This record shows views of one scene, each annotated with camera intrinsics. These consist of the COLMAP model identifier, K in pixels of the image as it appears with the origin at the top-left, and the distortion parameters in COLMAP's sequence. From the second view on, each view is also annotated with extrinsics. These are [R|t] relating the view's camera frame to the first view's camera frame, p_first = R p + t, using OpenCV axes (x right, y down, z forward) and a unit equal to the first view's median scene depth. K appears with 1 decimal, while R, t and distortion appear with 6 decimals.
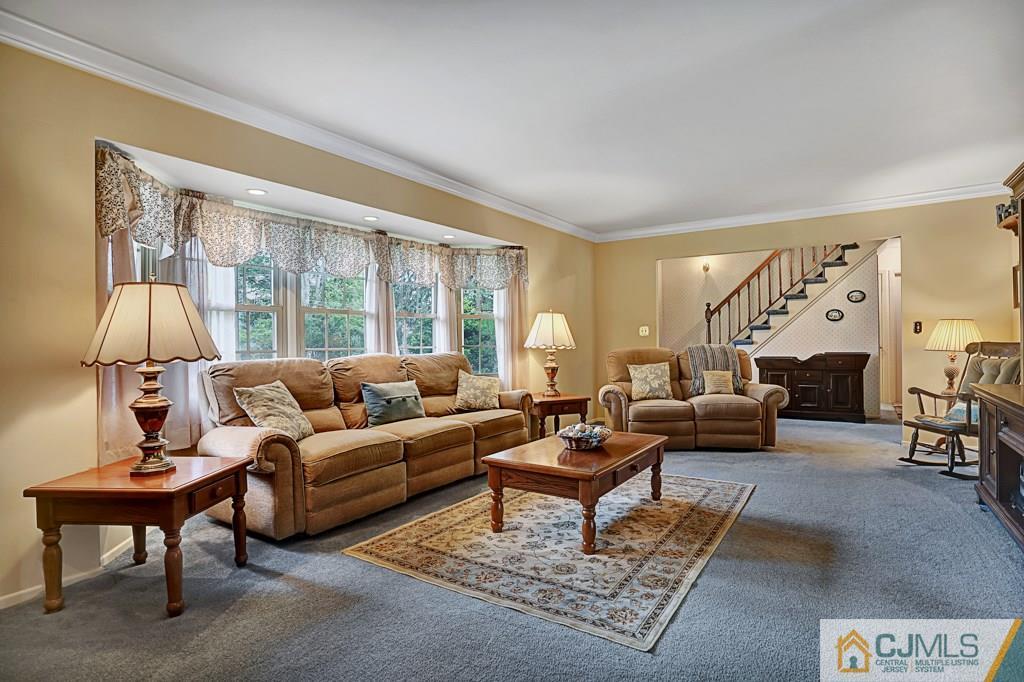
lens RADIAL K [[516.9, 0, 508.9], [0, 516.9, 339.1], [0, 0, 1]] dist [-0.001861, 0.000214]
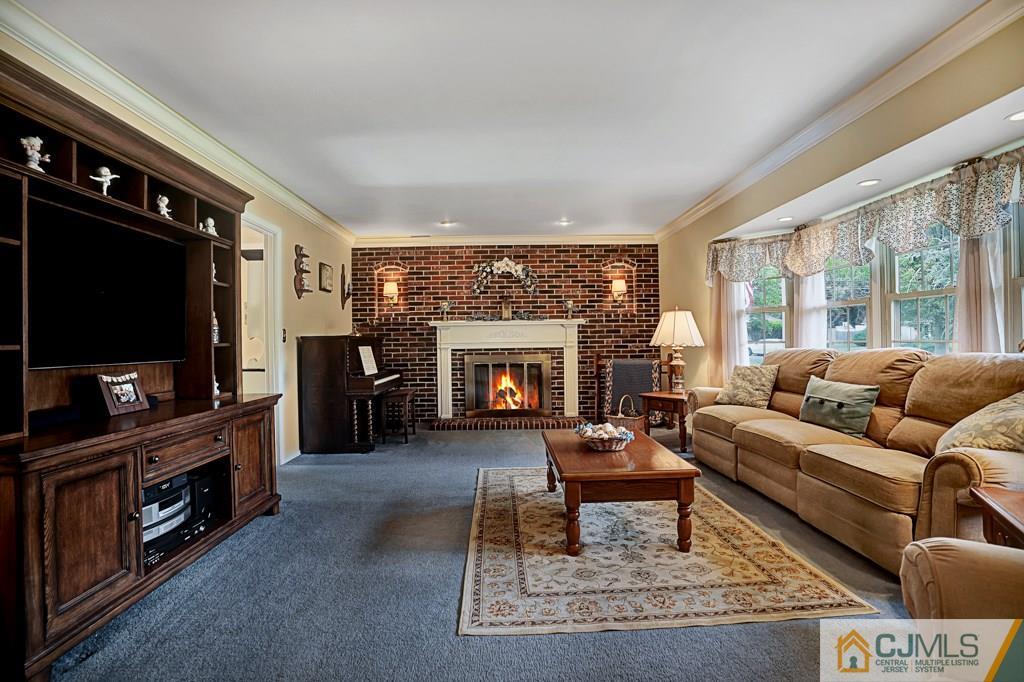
lens RADIAL K [[519.3, 0, 512.2], [0, 519.3, 340.4], [0, 0, 1]] dist [-0.016330, -0.000314]
pose [[-0.816633, 0.019346, -0.576832, 0.831754], [0.021730, 0.999760, 0.002766, 0.004528], [0.576747, -0.010276, -0.816858, 1.670643]]
